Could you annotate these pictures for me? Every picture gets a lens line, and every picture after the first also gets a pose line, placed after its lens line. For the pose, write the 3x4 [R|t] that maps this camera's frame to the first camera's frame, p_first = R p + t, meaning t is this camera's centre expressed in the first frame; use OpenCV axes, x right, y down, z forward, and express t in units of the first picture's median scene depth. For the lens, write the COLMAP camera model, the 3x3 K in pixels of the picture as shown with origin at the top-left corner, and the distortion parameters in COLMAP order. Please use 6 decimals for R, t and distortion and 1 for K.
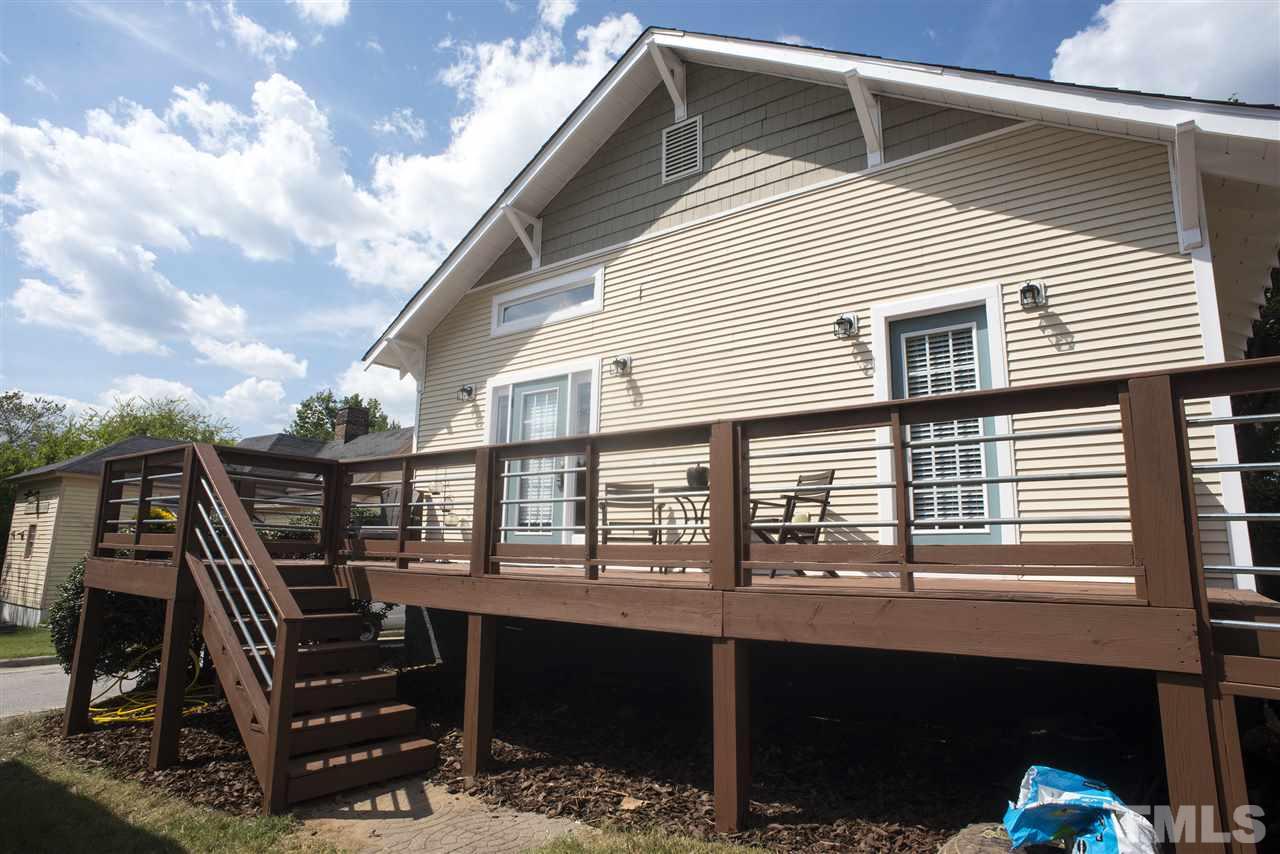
lens RADIAL K [[727.2, 0, 642.6], [0, 727.2, 426.2], [0, 0, 1]] dist [-0.086891, 0.049718]
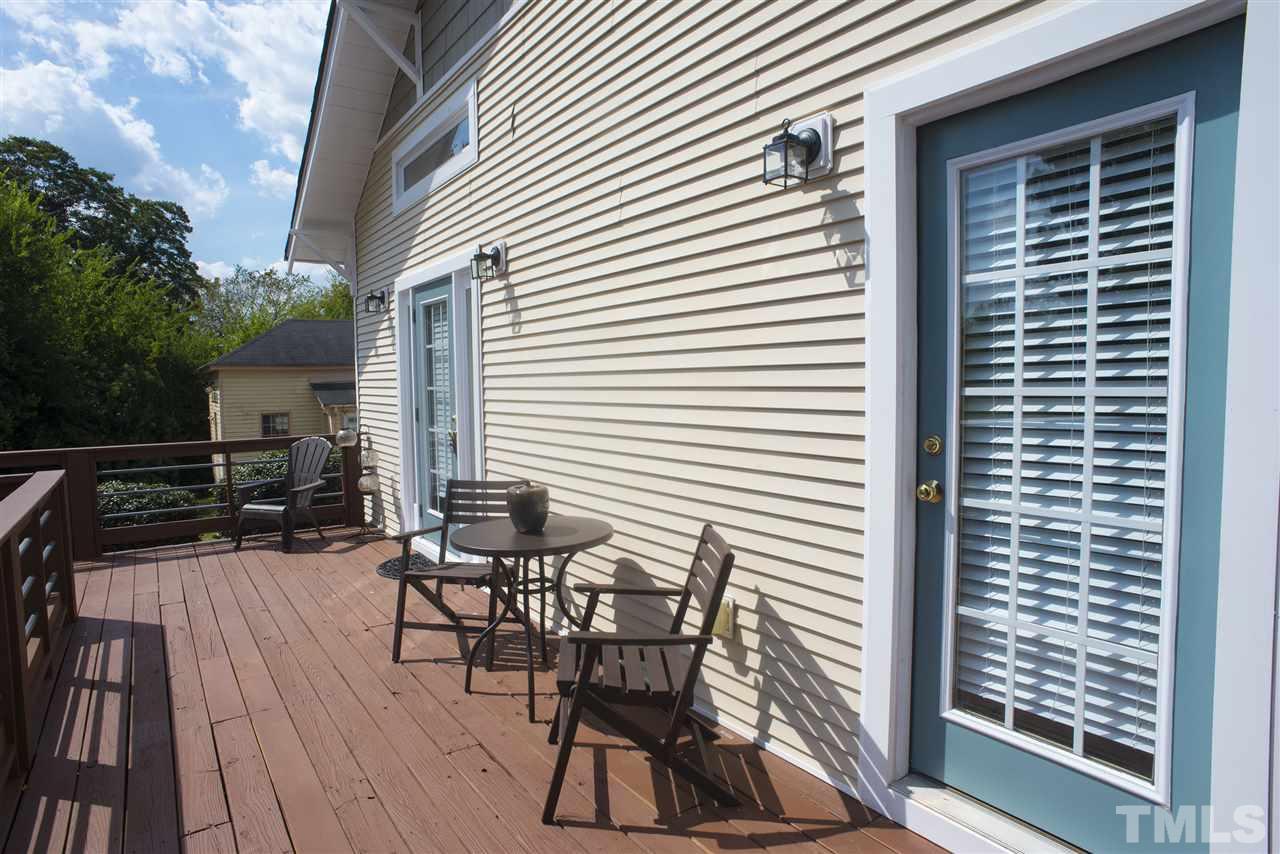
lens RADIAL K [[727.2, 0, 636.0], [0, 727.2, 426.3], [0, 0, 1]] dist [-0.086891, 0.049718]
pose [[0.947010, -0.014970, -0.320854, 0.321079], [0.092624, 0.969207, 0.228163, -0.094514], [0.307559, -0.245791, 0.919236, 0.598355]]
